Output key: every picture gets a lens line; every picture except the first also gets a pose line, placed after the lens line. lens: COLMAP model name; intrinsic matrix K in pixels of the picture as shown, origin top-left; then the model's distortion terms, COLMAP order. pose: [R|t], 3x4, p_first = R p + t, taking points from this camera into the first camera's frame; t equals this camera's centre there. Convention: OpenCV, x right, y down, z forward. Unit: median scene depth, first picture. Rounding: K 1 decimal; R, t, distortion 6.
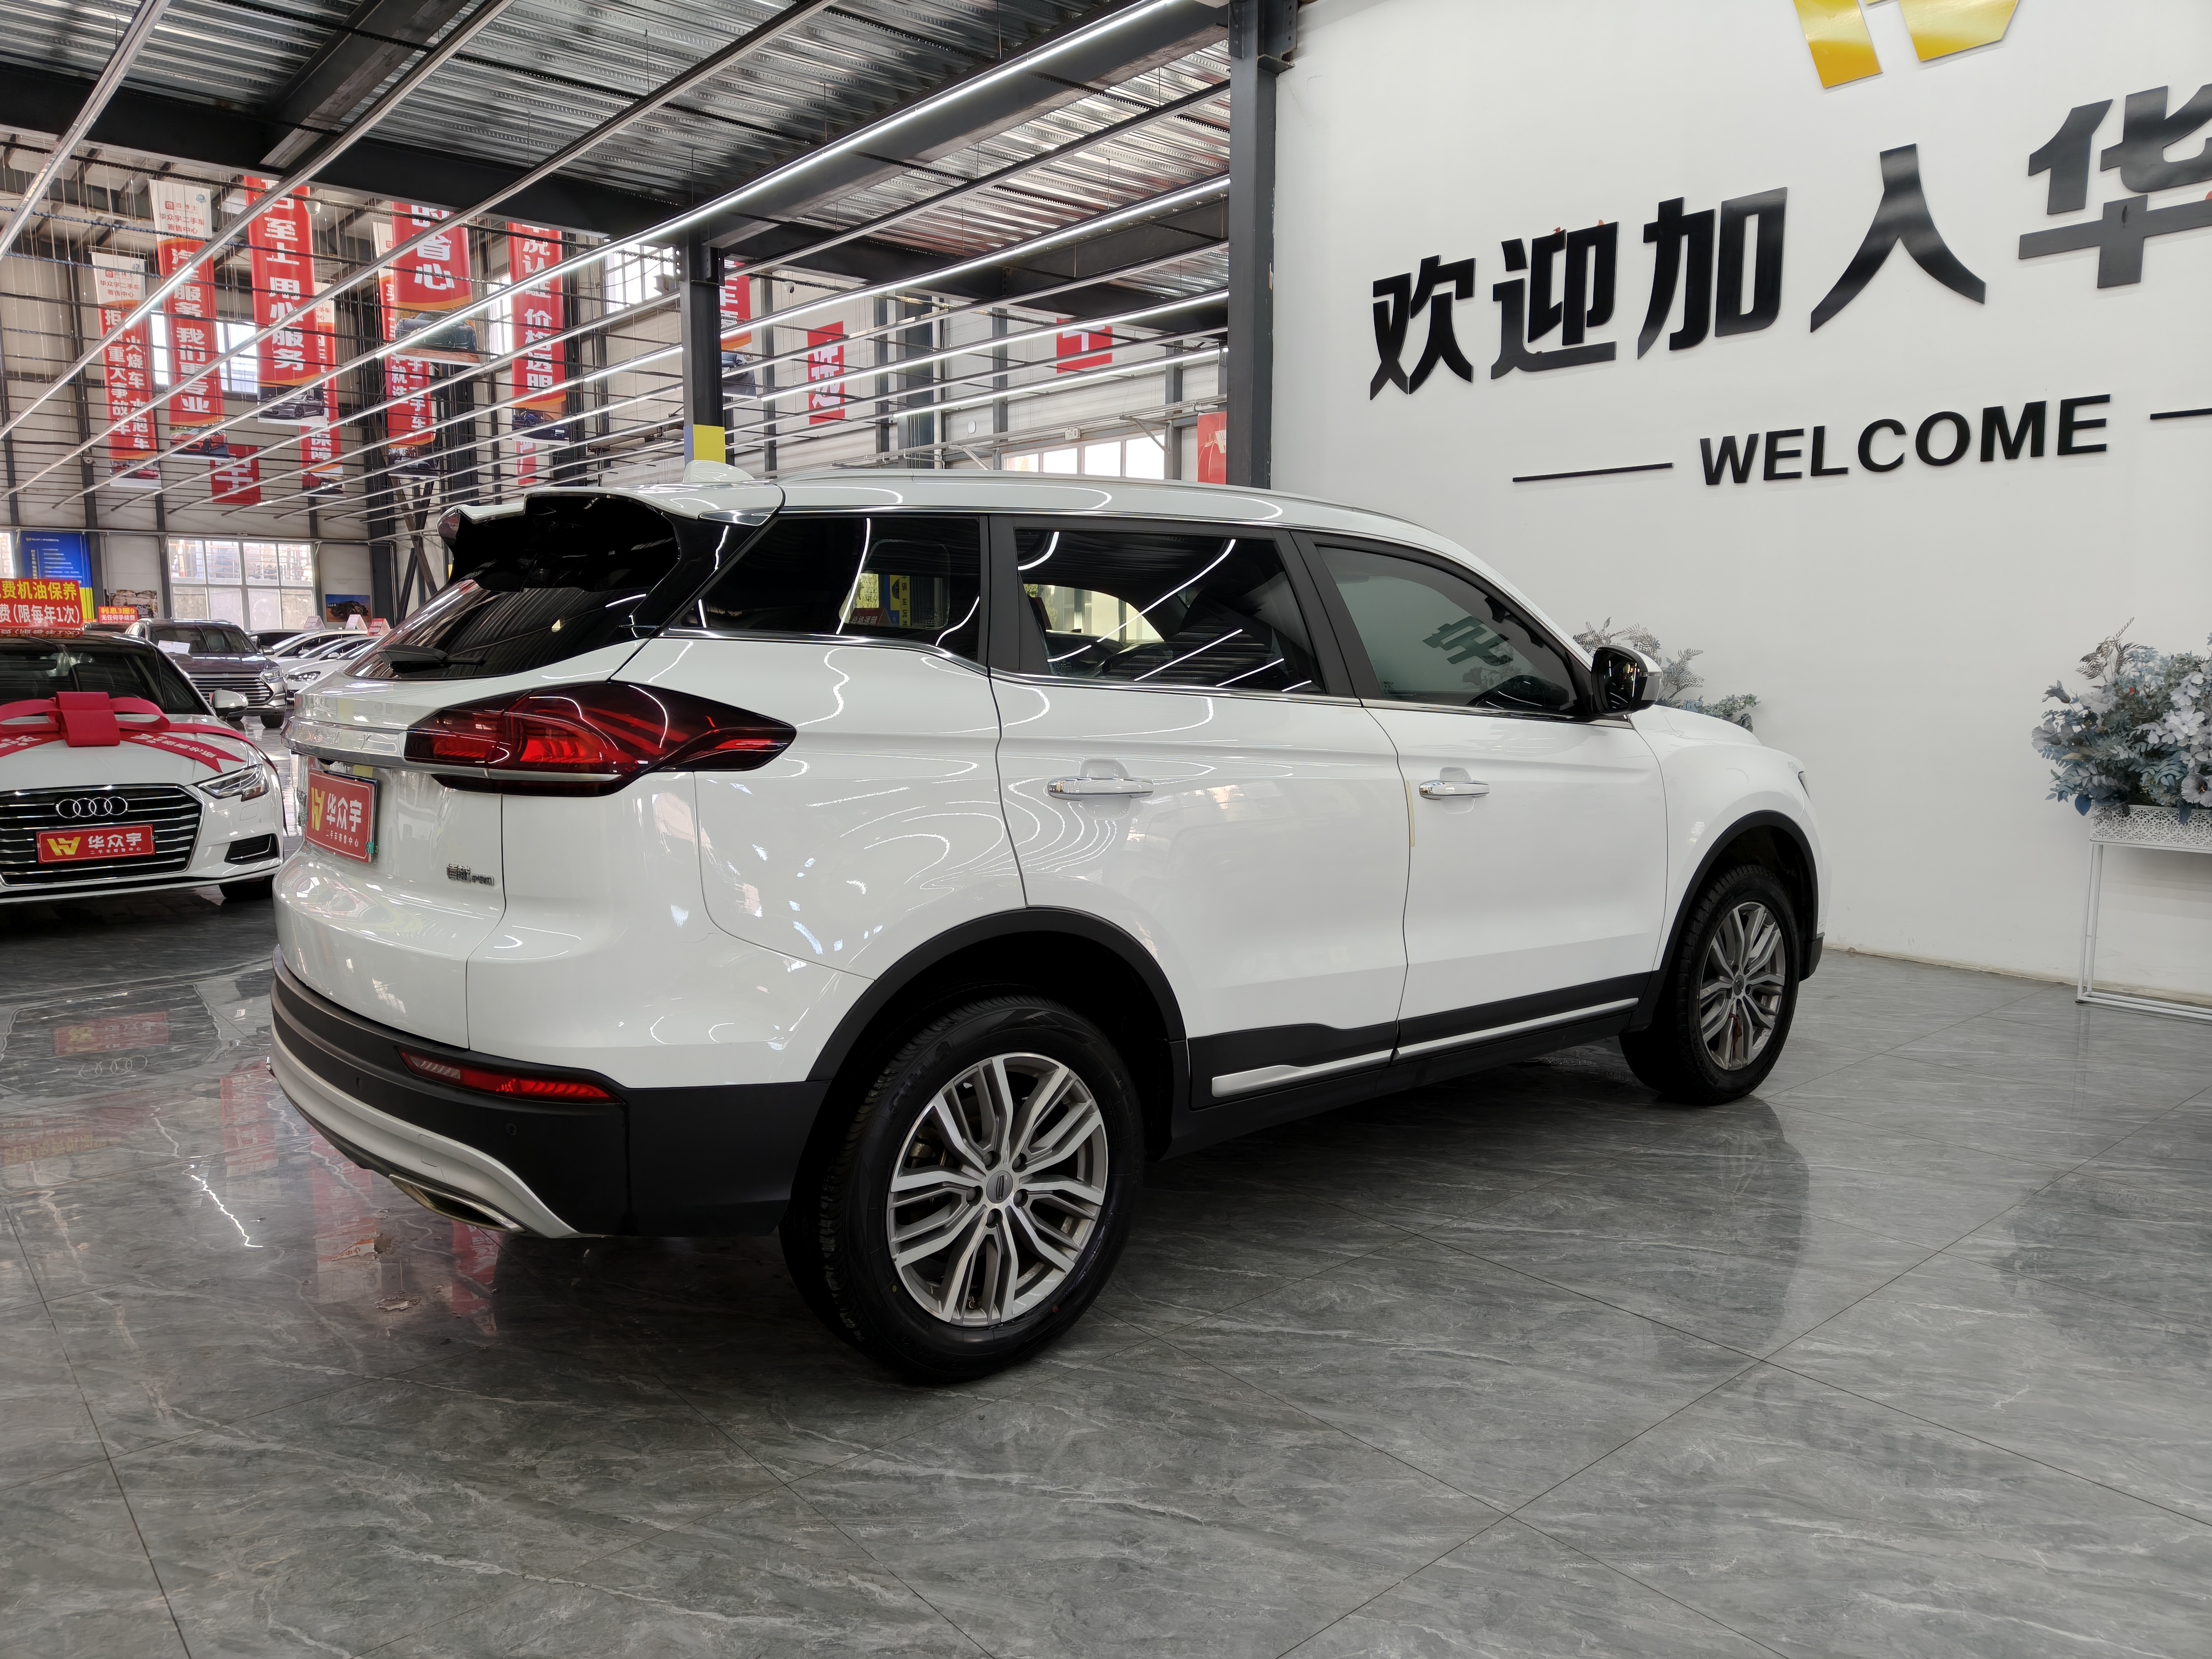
lens RADIAL K [[1541.2, 0, 1084.0], [0, 1541.2, 817.0], [0, 0, 1]] dist [0.005617, 0.002284]
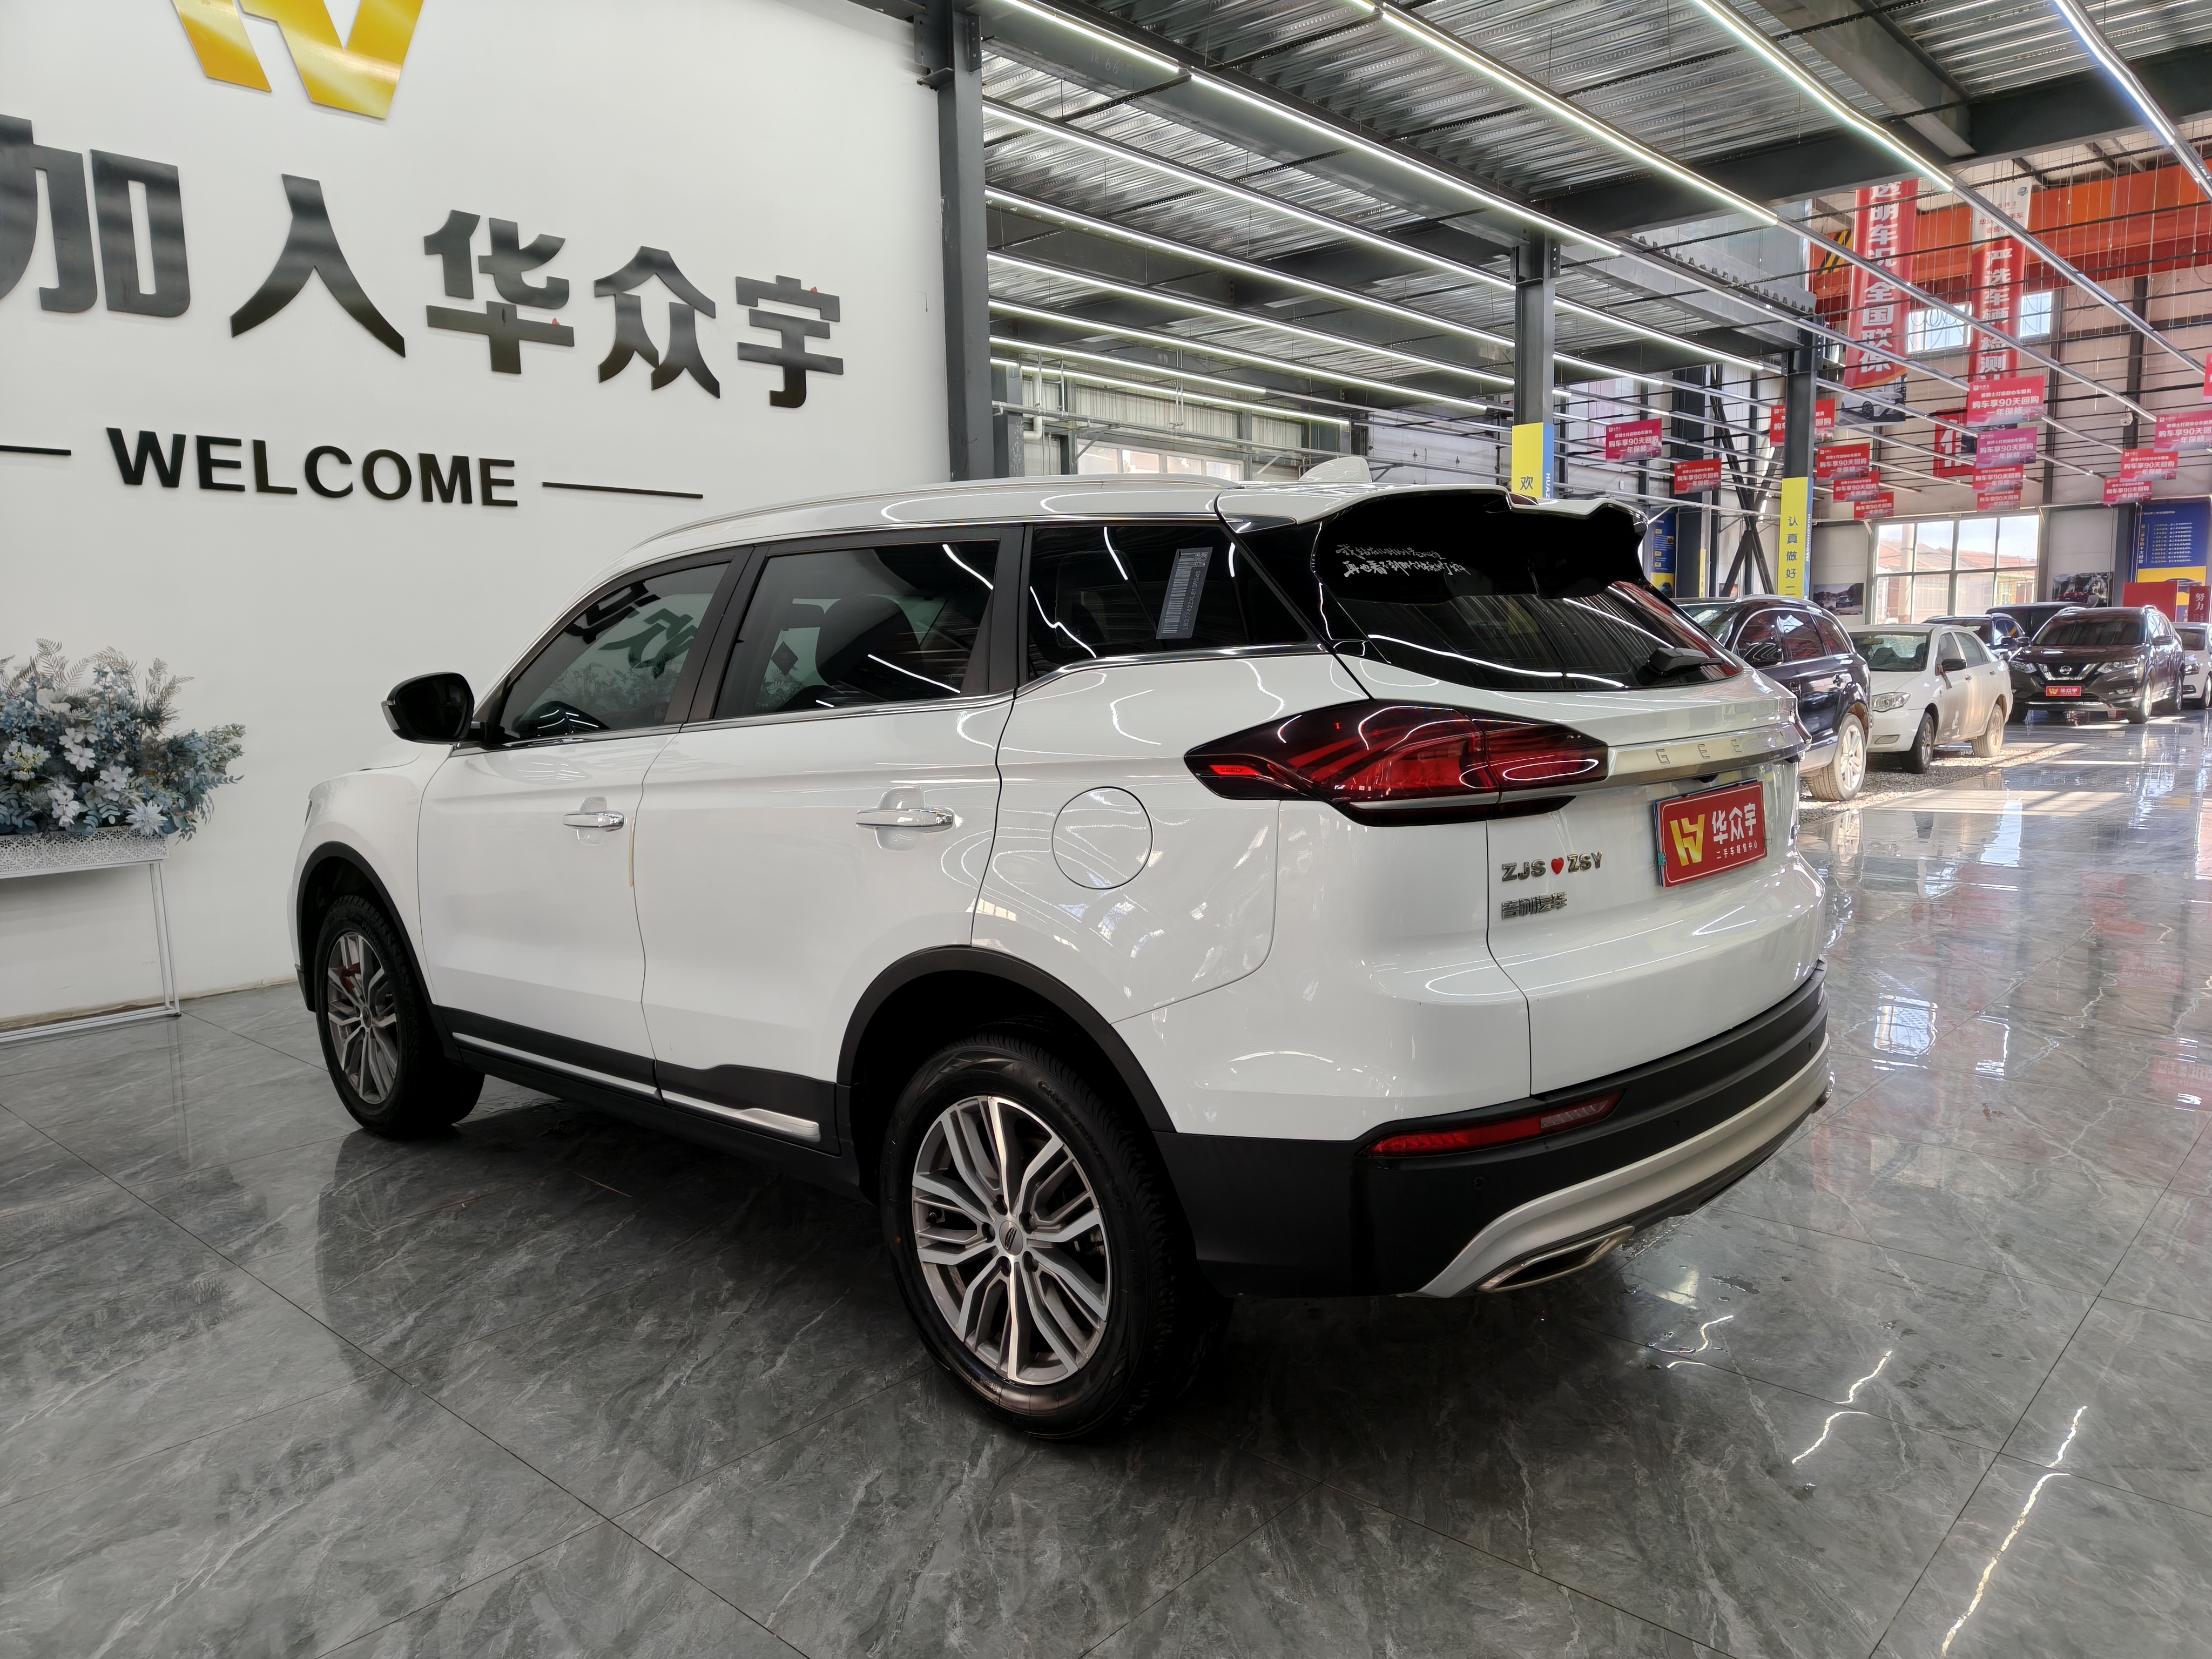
lens RADIAL K [[1530.1, 0, 1143.8], [0, 1530.1, 836.1], [0, 0, 1]] dist [0.012099, -0.000201]
pose [[-0.141414, -0.118024, 0.982890, -0.484260], [0.128762, 0.982240, 0.136472, -0.060817], [-0.981541, 0.145858, -0.123706, 0.524627]]
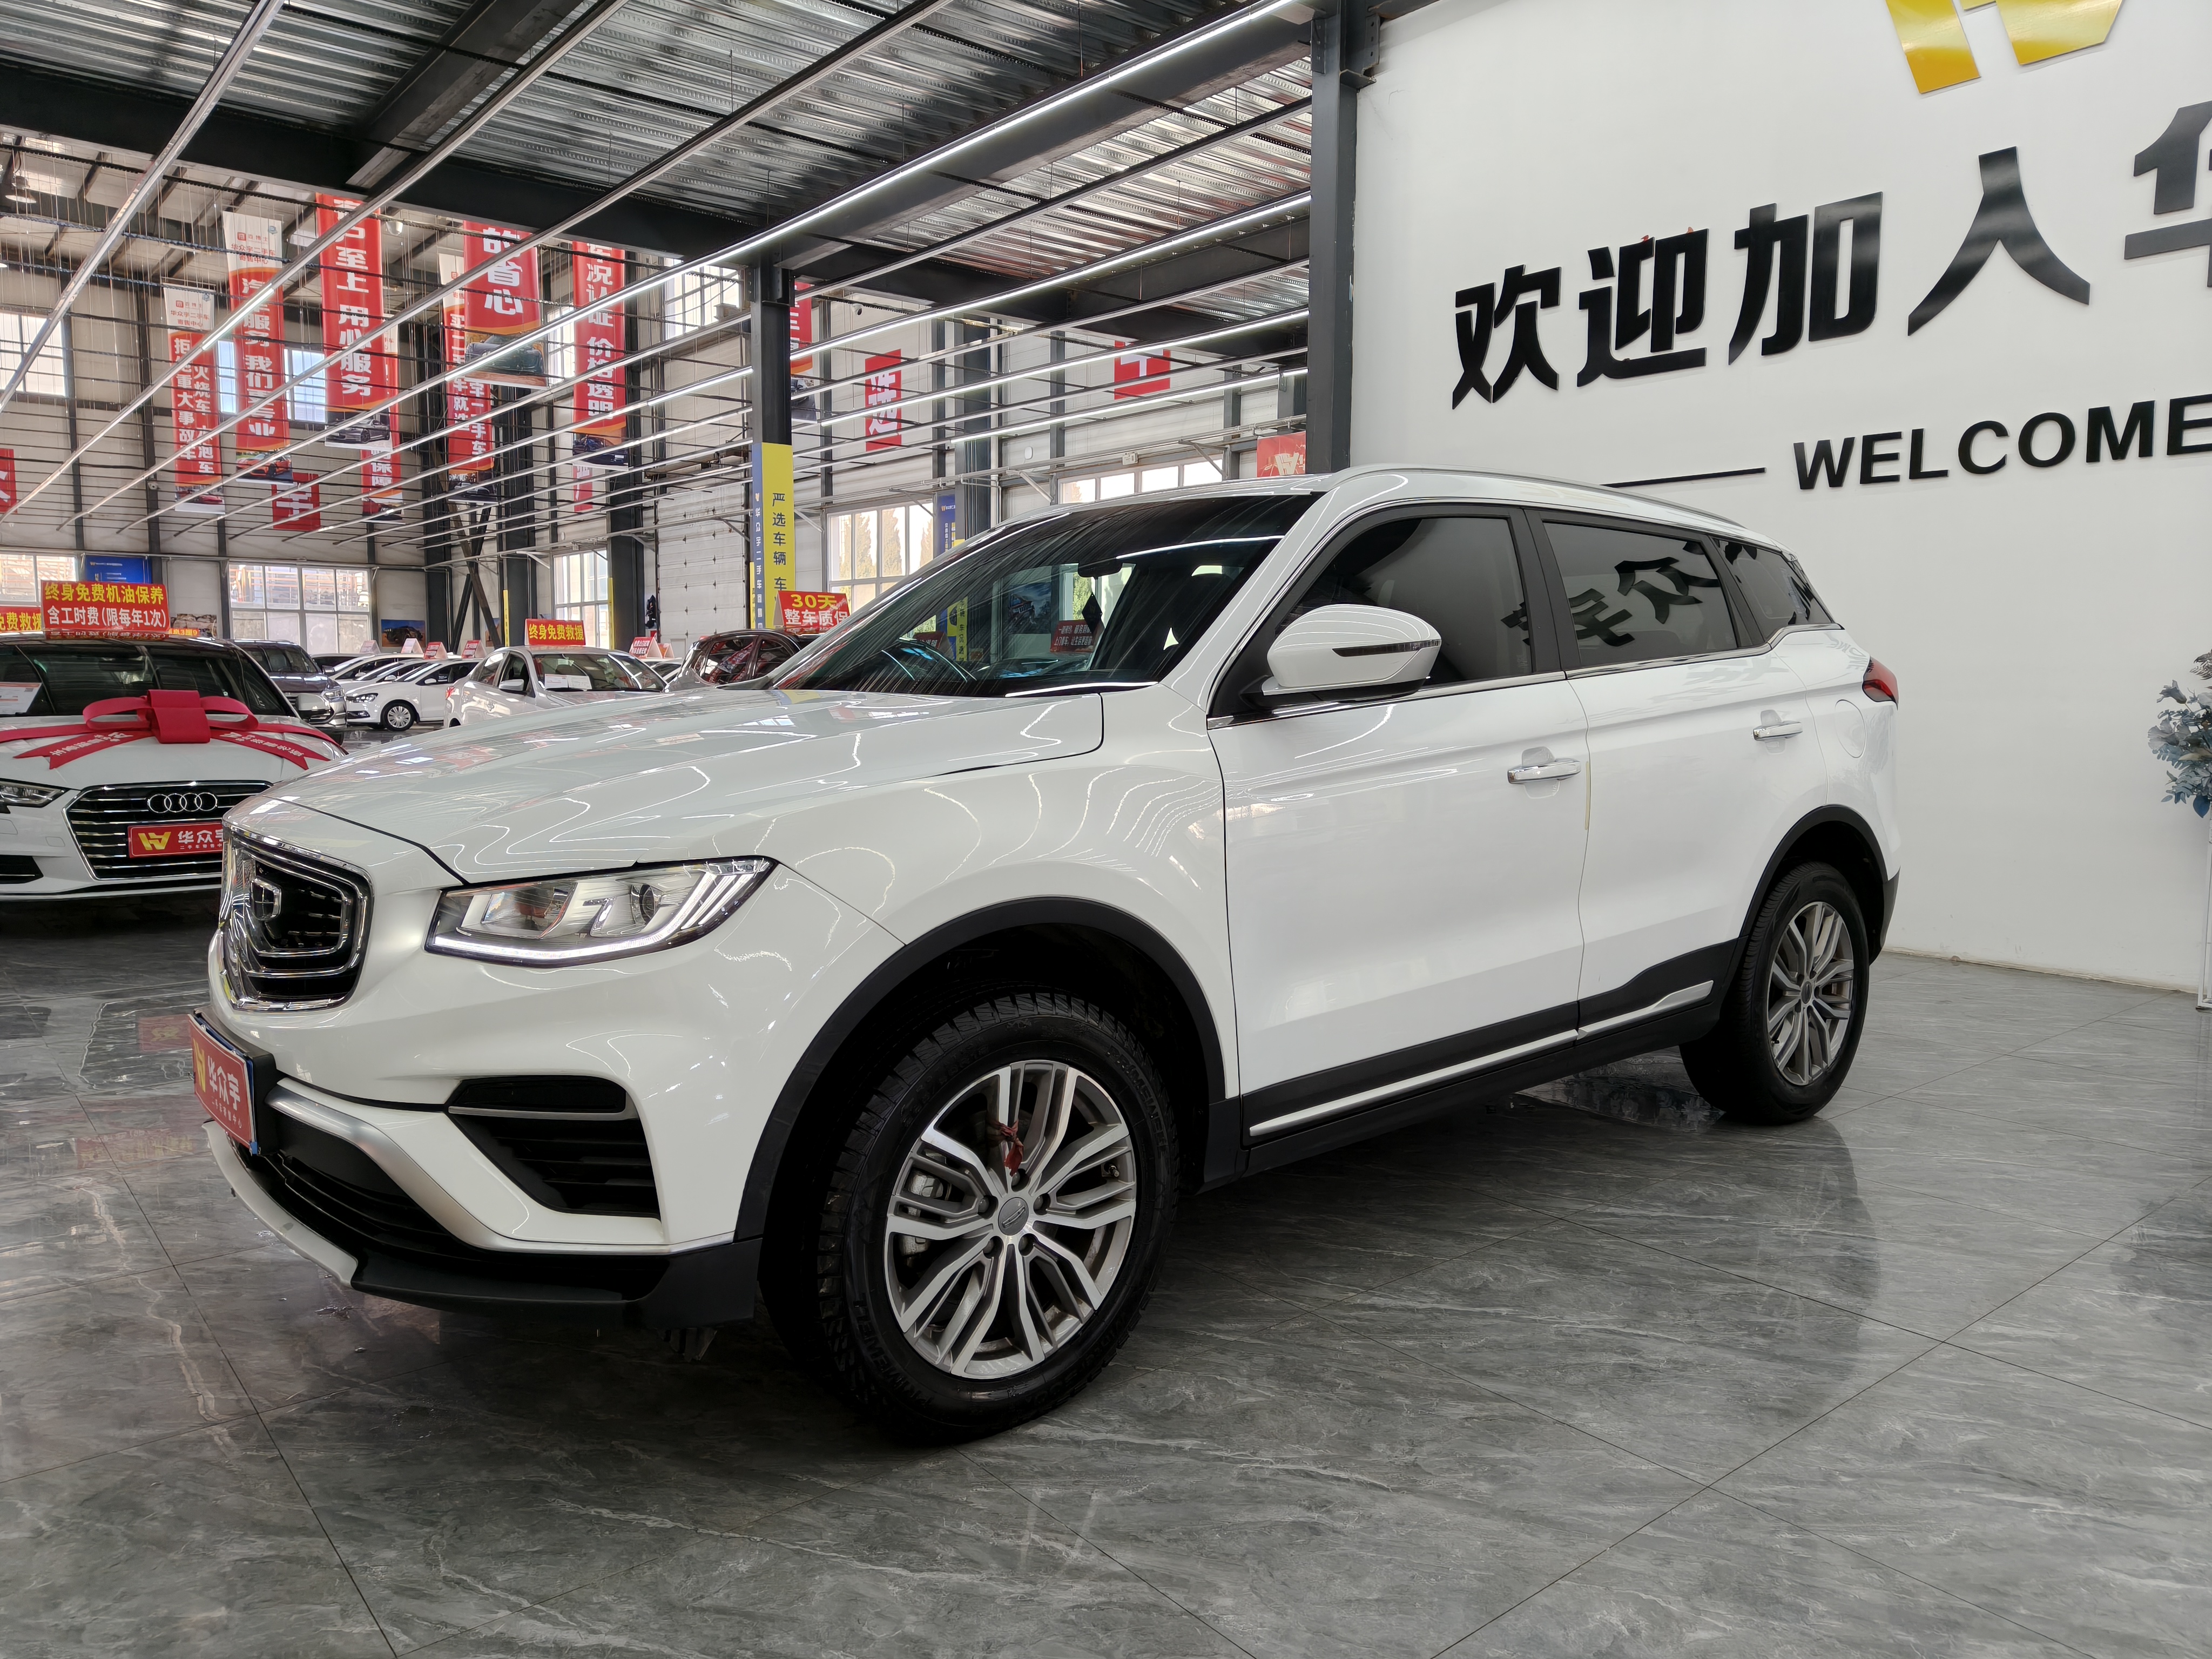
lens RADIAL K [[1540.9, 0, 1100.8], [0, 1540.9, 800.5], [0, 0, 1]] dist [0.005011, 0.002010]
pose [[0.999865, 0.006892, -0.014919, -0.028016], [-0.007359, 0.999478, -0.031473, 0.017849], [0.014694, 0.031578, 0.999393, 0.006085]]
